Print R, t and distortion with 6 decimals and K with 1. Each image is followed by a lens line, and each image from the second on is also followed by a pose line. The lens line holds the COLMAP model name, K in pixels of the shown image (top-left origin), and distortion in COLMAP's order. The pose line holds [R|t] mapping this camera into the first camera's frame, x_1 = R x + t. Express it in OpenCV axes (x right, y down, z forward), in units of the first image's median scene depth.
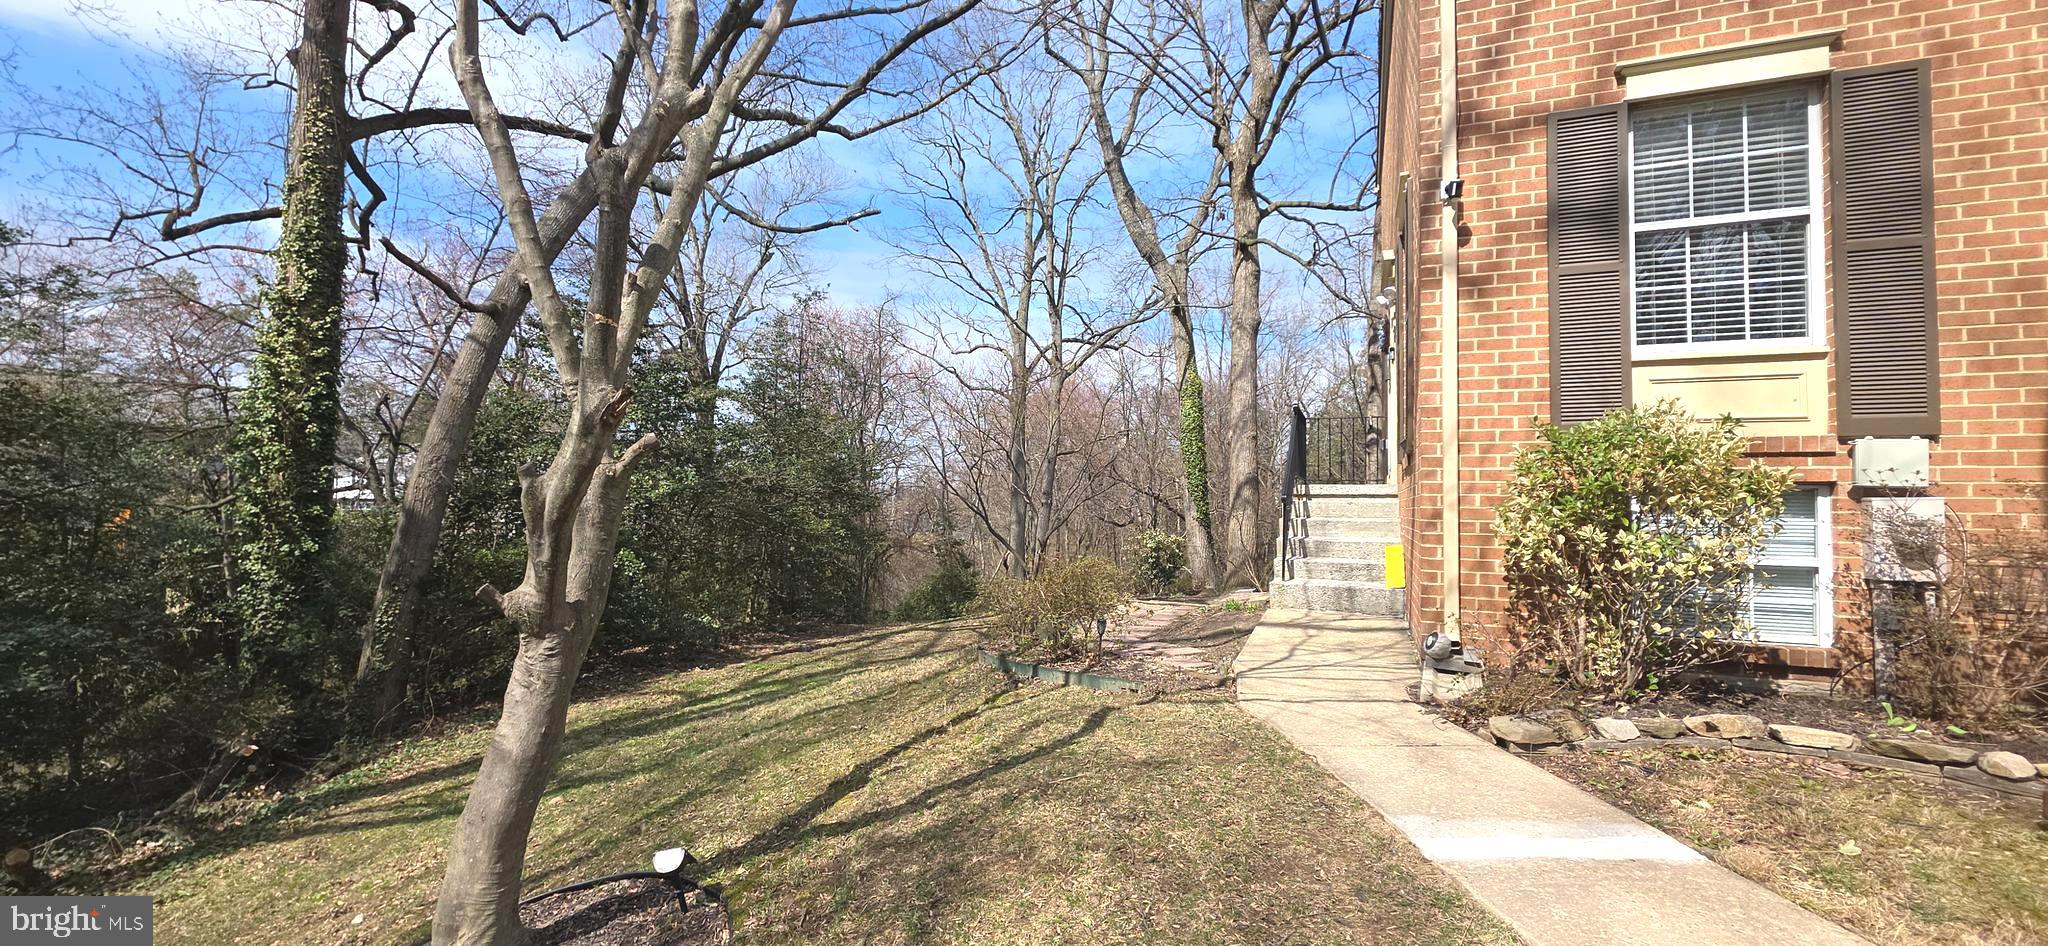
lens RADIAL K [[816.4, 0, 1022.1], [0, 816.4, 476.4], [0, 0, 1]] dist [0.000898, -0.000018]
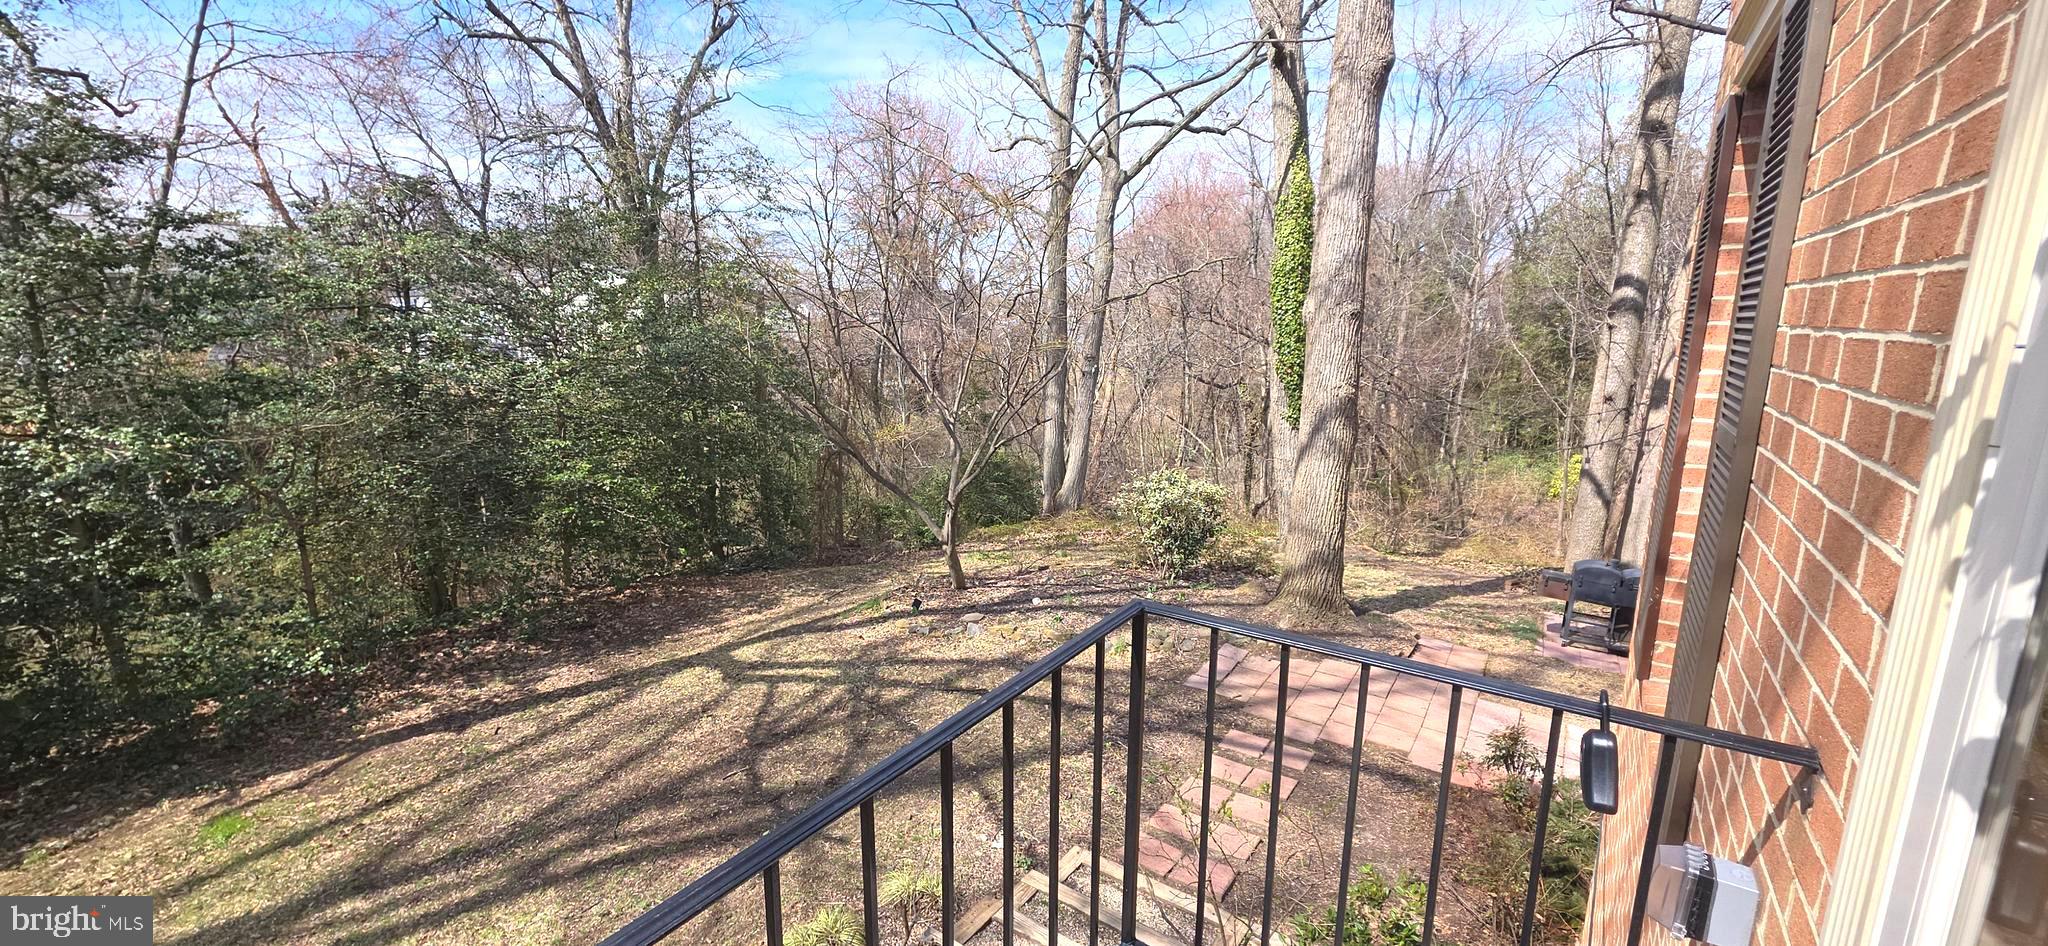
lens RADIAL K [[816.4, 0, 1028.0], [0, 816.4, 471.0], [0, 0, 1]] dist [0.000898, -0.000018]
pose [[0.978771, 0.031512, -0.202519, 0.118850], [0.015519, 0.973878, 0.226542, -0.044517], [0.204367, -0.224876, 0.952714, 0.294031]]
